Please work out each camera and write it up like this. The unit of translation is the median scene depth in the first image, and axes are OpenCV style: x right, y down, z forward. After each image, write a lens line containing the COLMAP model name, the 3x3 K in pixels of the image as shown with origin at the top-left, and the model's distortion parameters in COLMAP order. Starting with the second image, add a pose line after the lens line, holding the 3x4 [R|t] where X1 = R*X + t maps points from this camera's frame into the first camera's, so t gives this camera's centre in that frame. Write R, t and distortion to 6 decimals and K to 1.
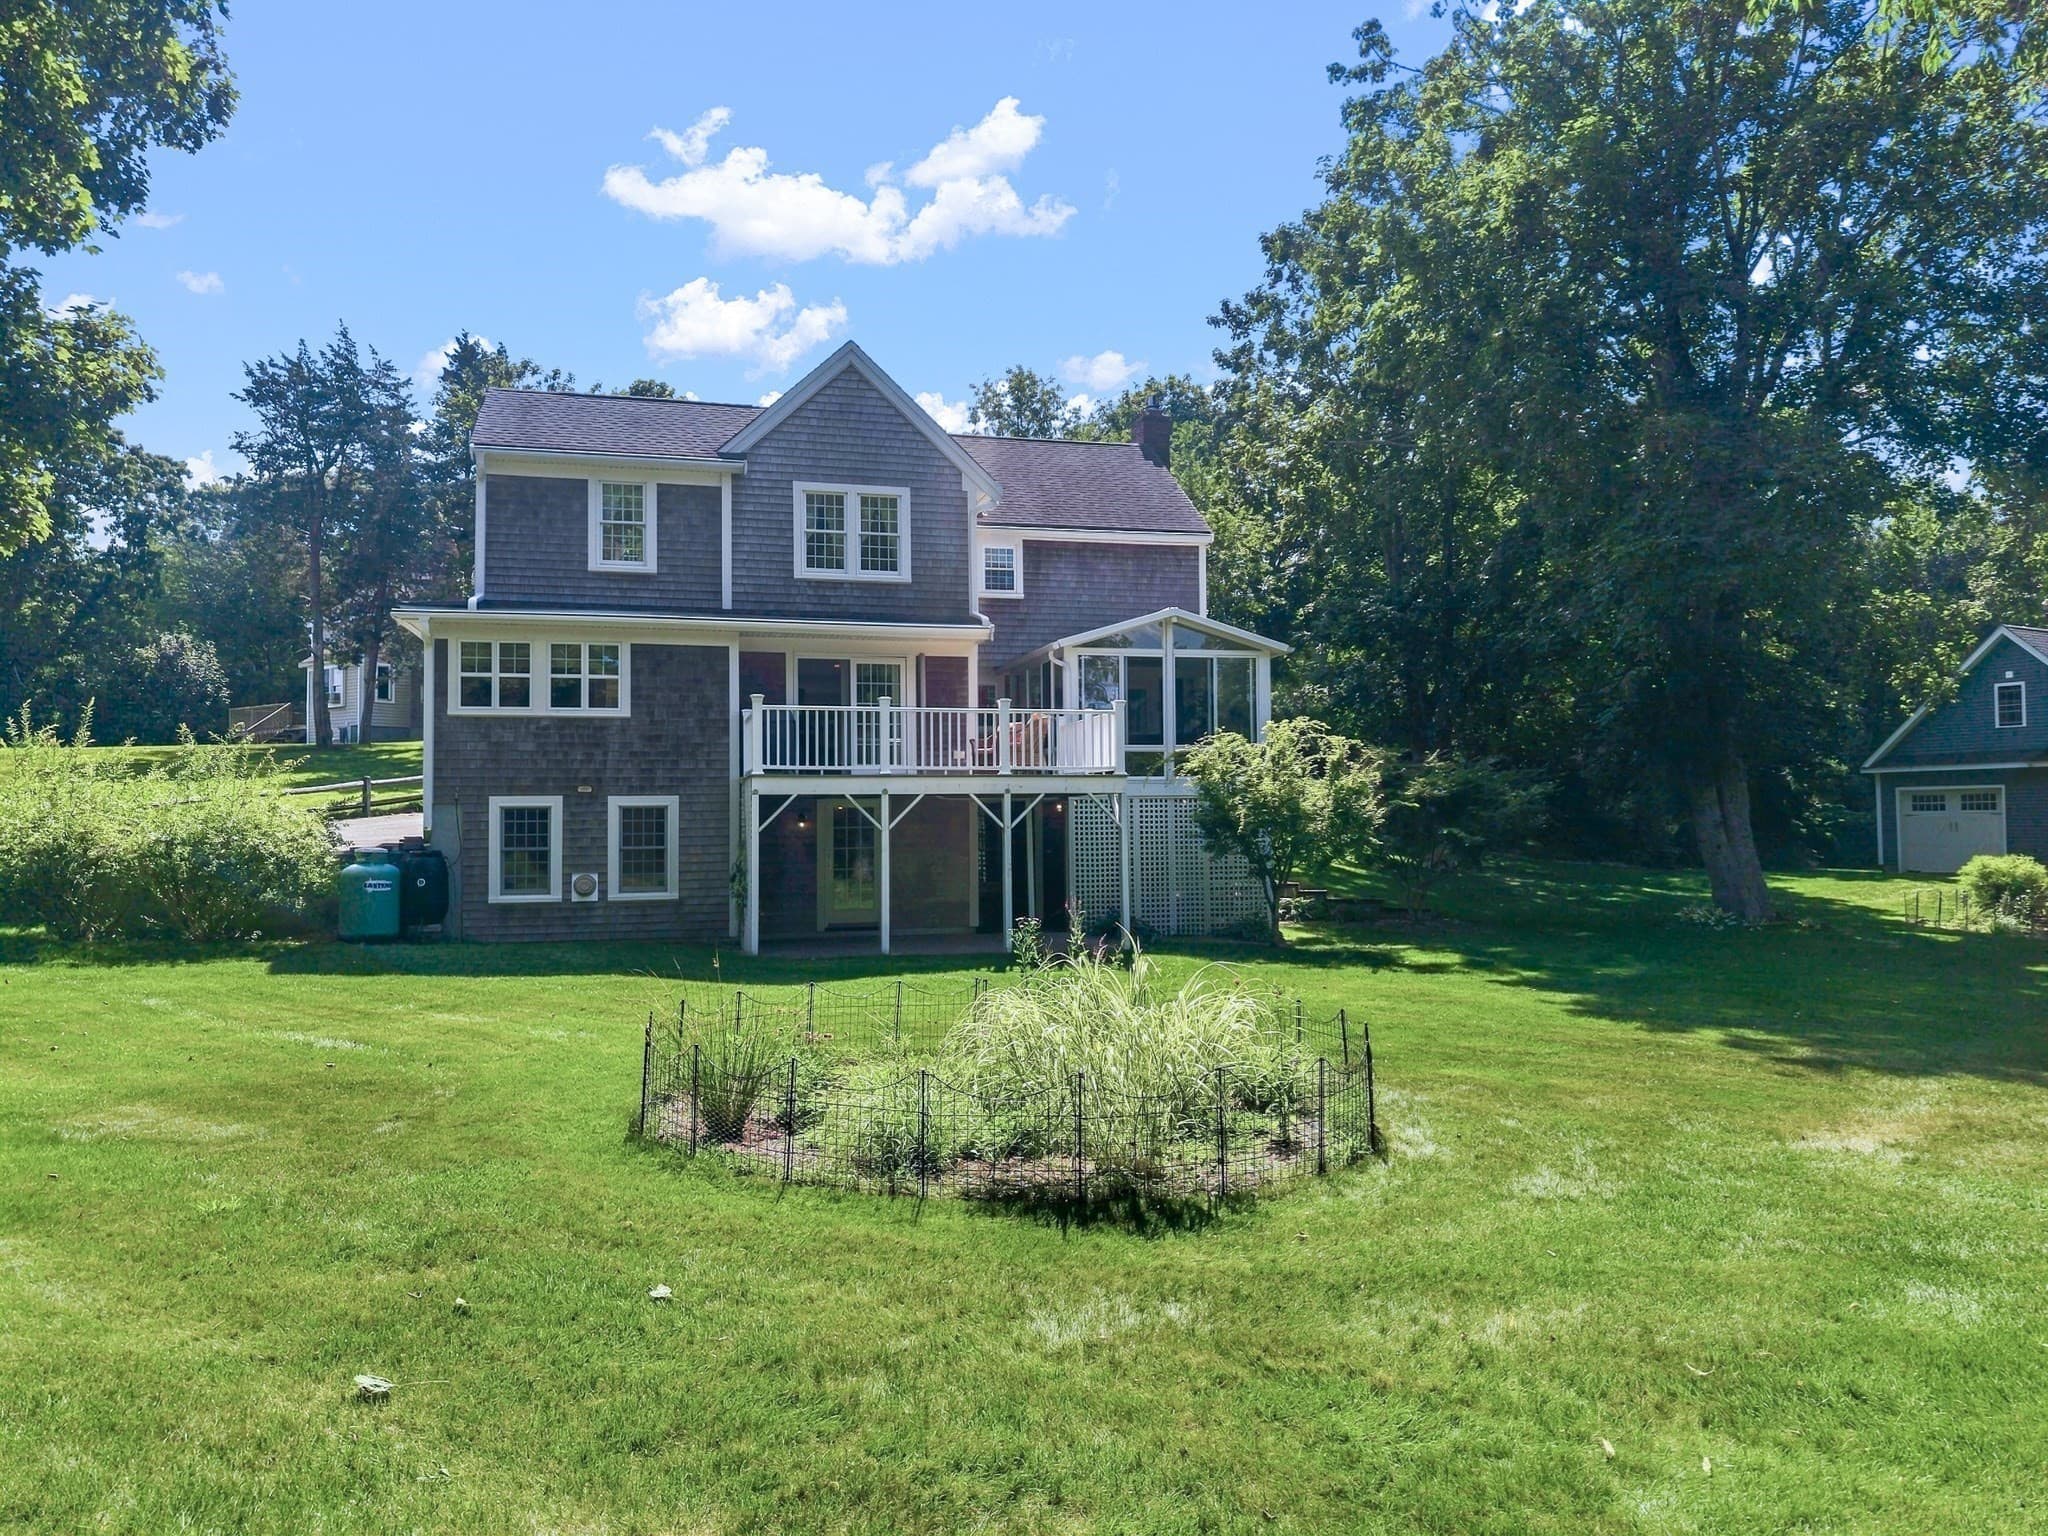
lens RADIAL K [[1368.0, 0, 1030.1], [0, 1368.0, 769.2], [0, 0, 1]] dist [0.003691, -0.000047]
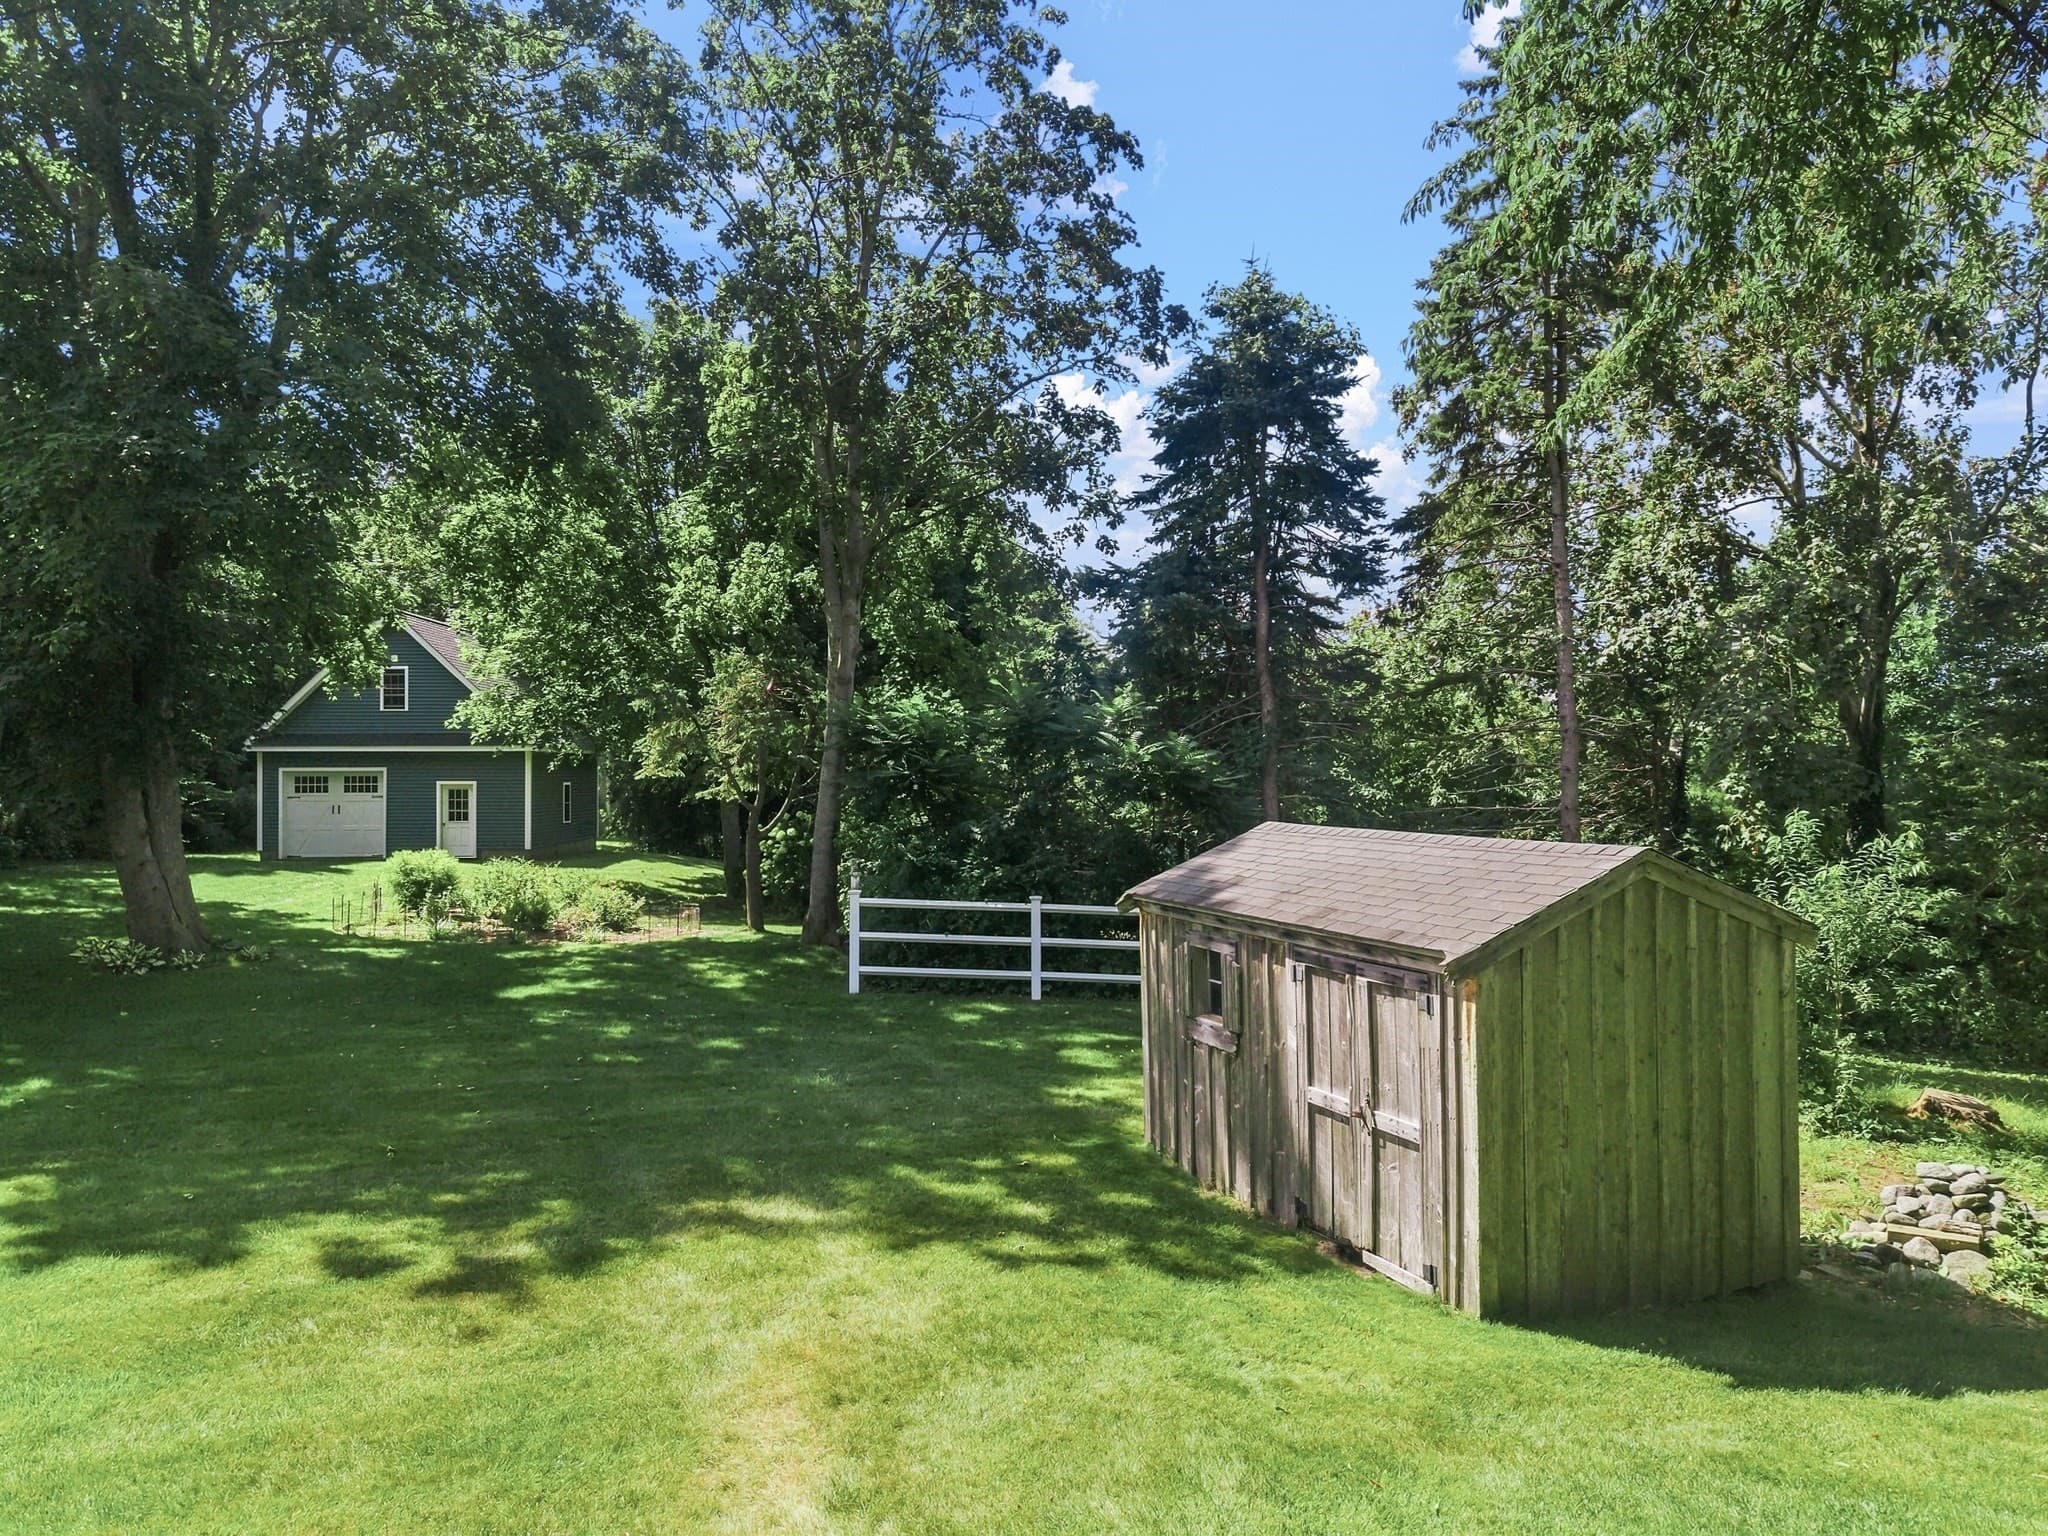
lens RADIAL K [[1369.7, 0, 1023.9], [0, 1369.7, 769.3], [0, 0, 1]] dist [0.037804, -0.005332]
pose [[0.457199, 0.013714, 0.889259, 0.054263], [-0.039611, 0.999203, 0.004956, -0.023350], [-0.888482, -0.037490, 0.457378, 0.261265]]
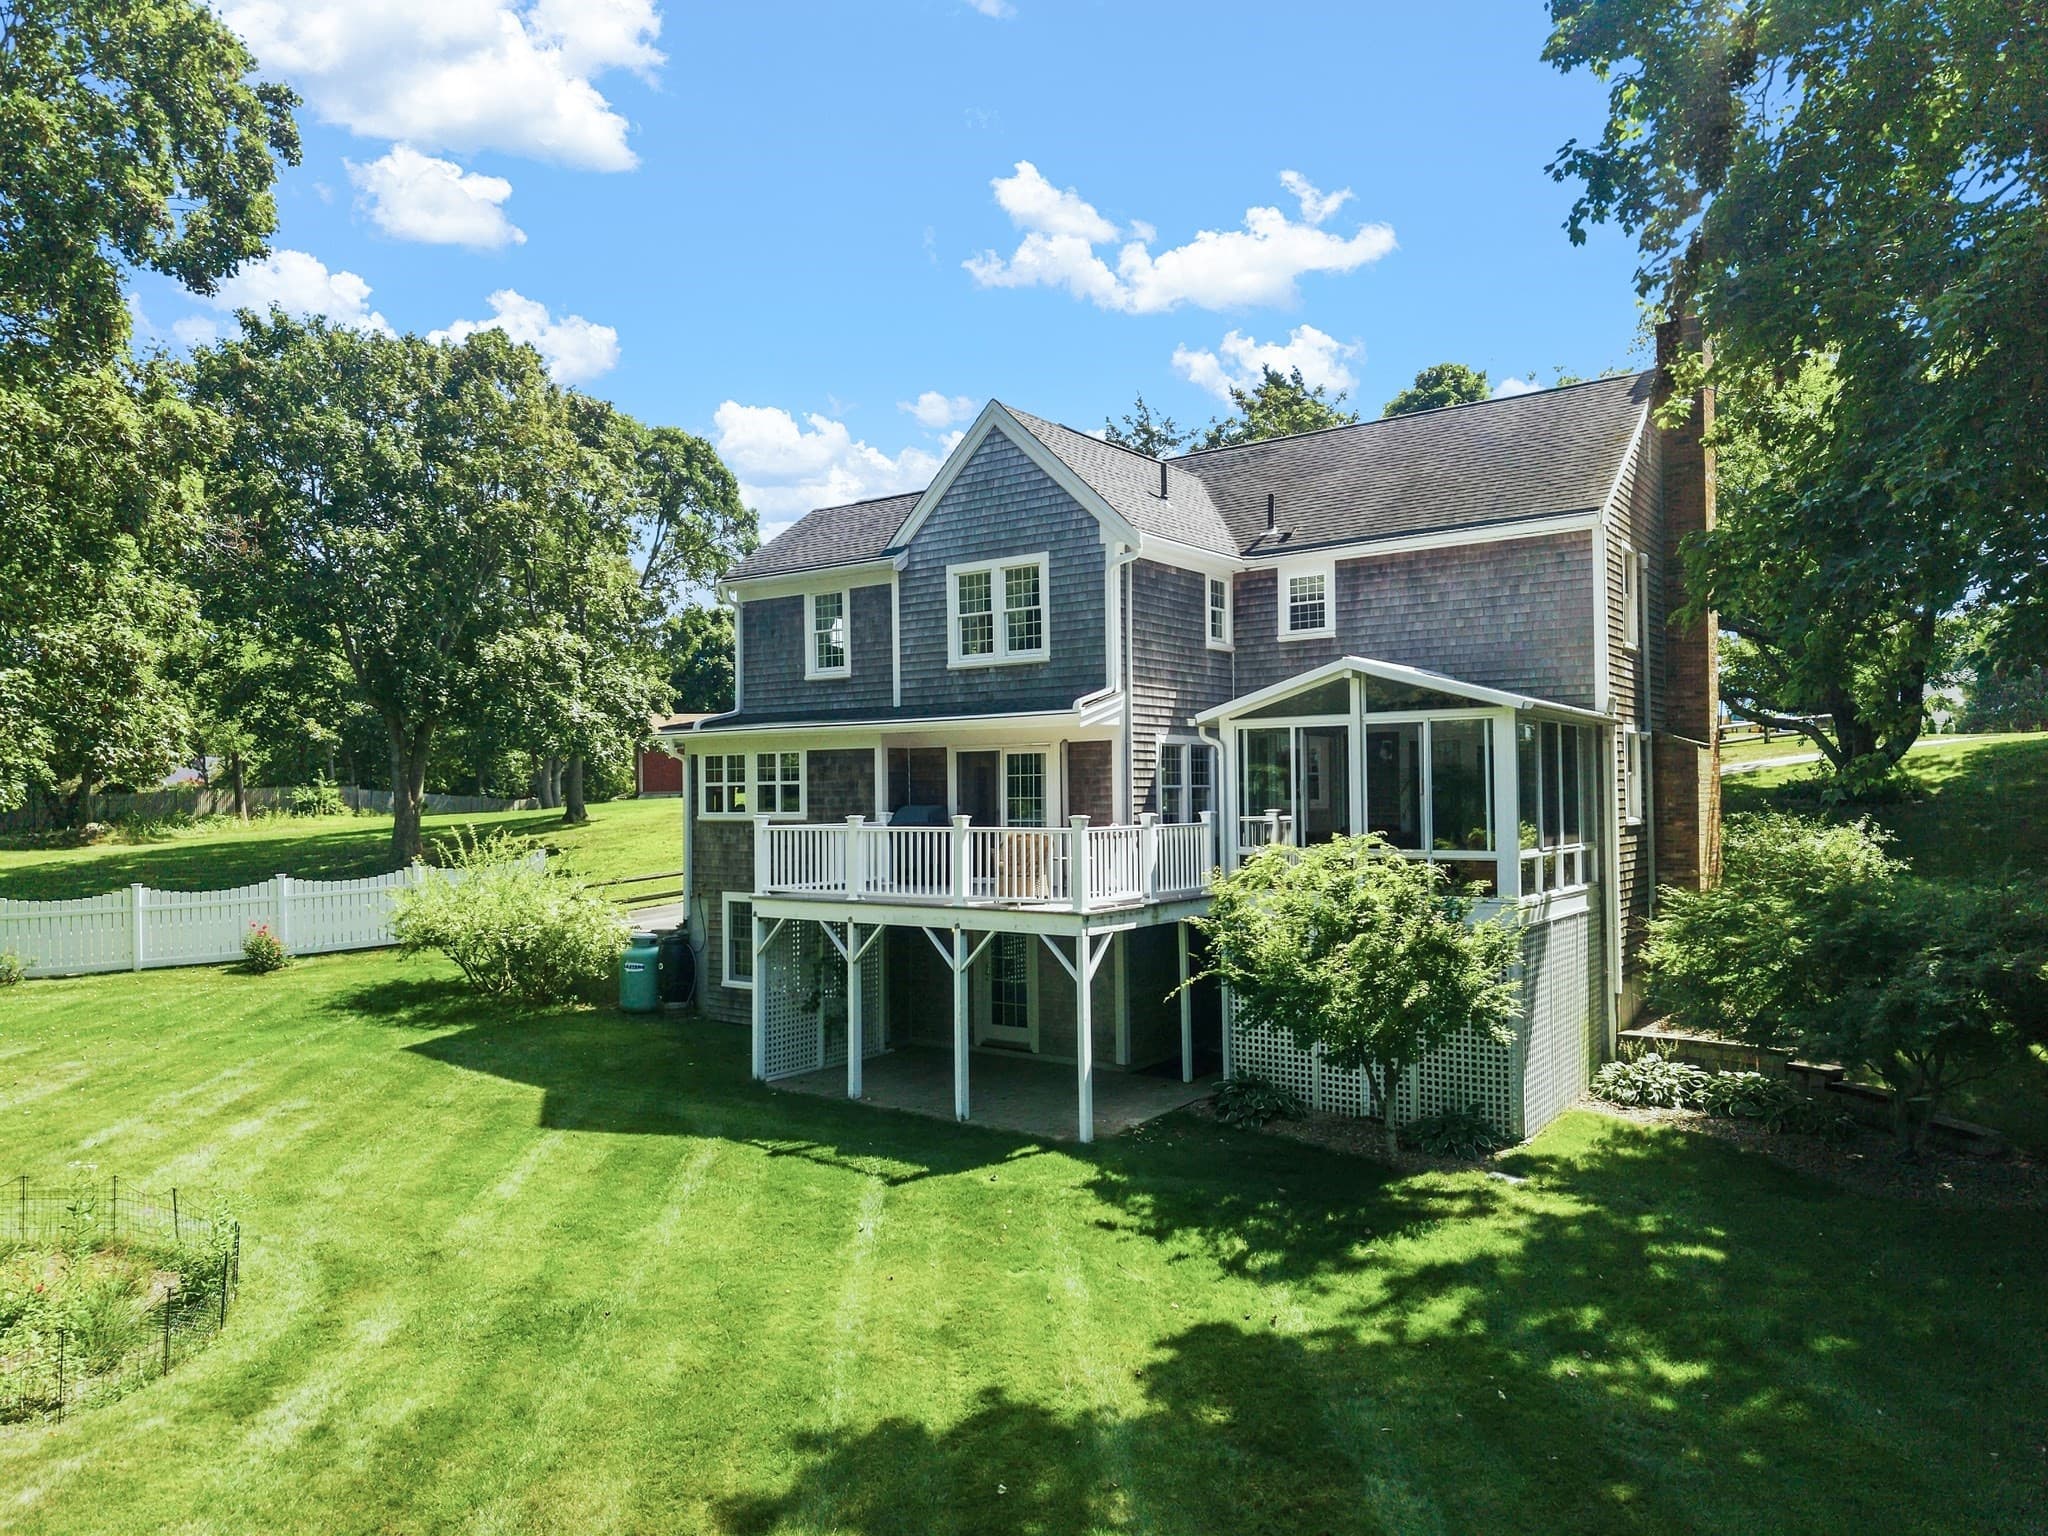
lens RADIAL K [[1369.7, 0, 1014.3], [0, 1369.7, 752.5], [0, 0, 1]] dist [0.037804, -0.005332]
pose [[0.616272, -0.019268, -0.787297, 0.592119], [0.038313, 0.999250, 0.005536, -0.083821], [0.786601, -0.033575, 0.616549, 0.442313]]
